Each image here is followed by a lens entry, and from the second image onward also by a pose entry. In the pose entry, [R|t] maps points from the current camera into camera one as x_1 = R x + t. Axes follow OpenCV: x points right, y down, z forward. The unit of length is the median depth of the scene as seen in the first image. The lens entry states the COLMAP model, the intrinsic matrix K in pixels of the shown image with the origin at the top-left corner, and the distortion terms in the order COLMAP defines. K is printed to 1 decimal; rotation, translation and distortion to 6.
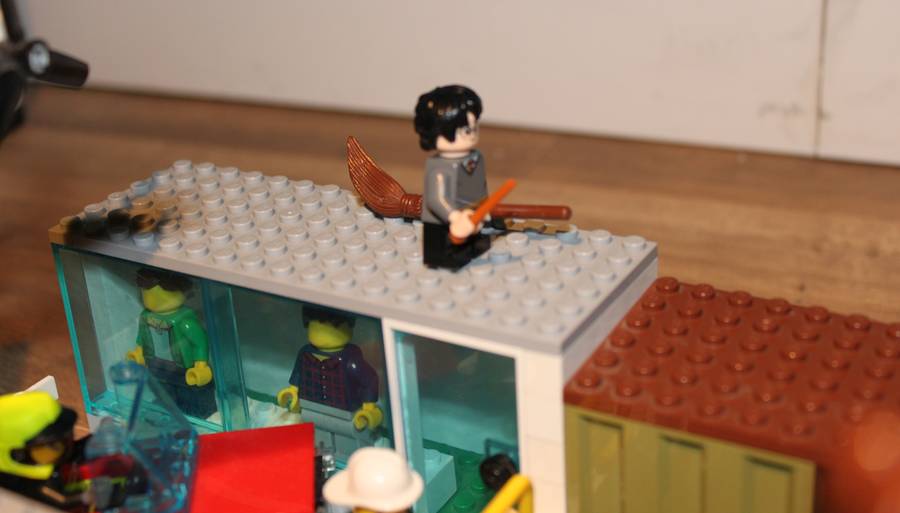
lens RADIAL K [[1373.5, 0, 450.9], [0, 1373.5, 201.6], [0, 0, 1]] dist [-0.015221, -0.051587]
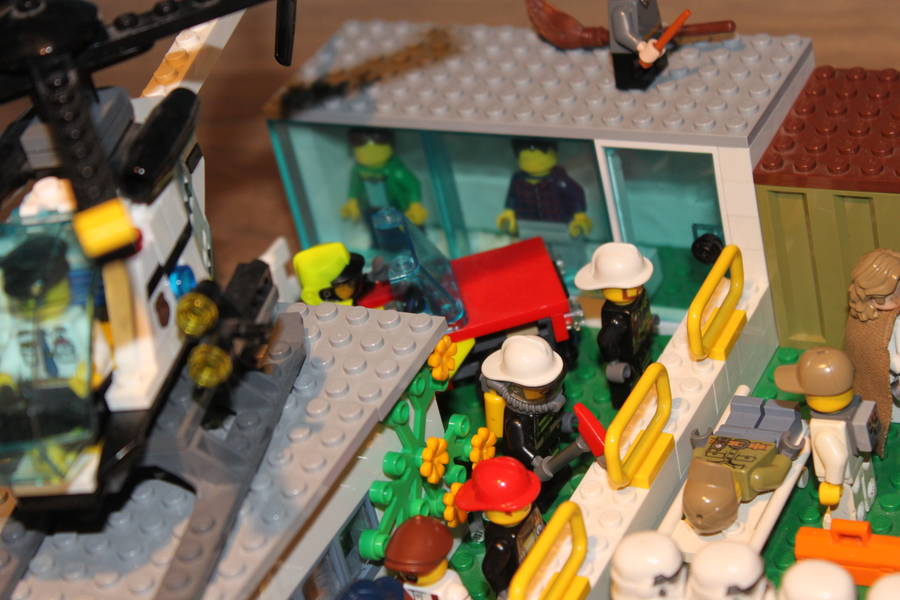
lens RADIAL K [[2178.8, 0, 450.0], [0, 2178.8, 300.0], [0, 0, 1]] dist [0.040319, 0.736515]
pose [[0.987565, -0.155984, -0.019625, -0.154016], [0.157079, 0.973838, 0.164215, -0.108552], [-0.006503, -0.165255, 0.986229, -0.882325]]
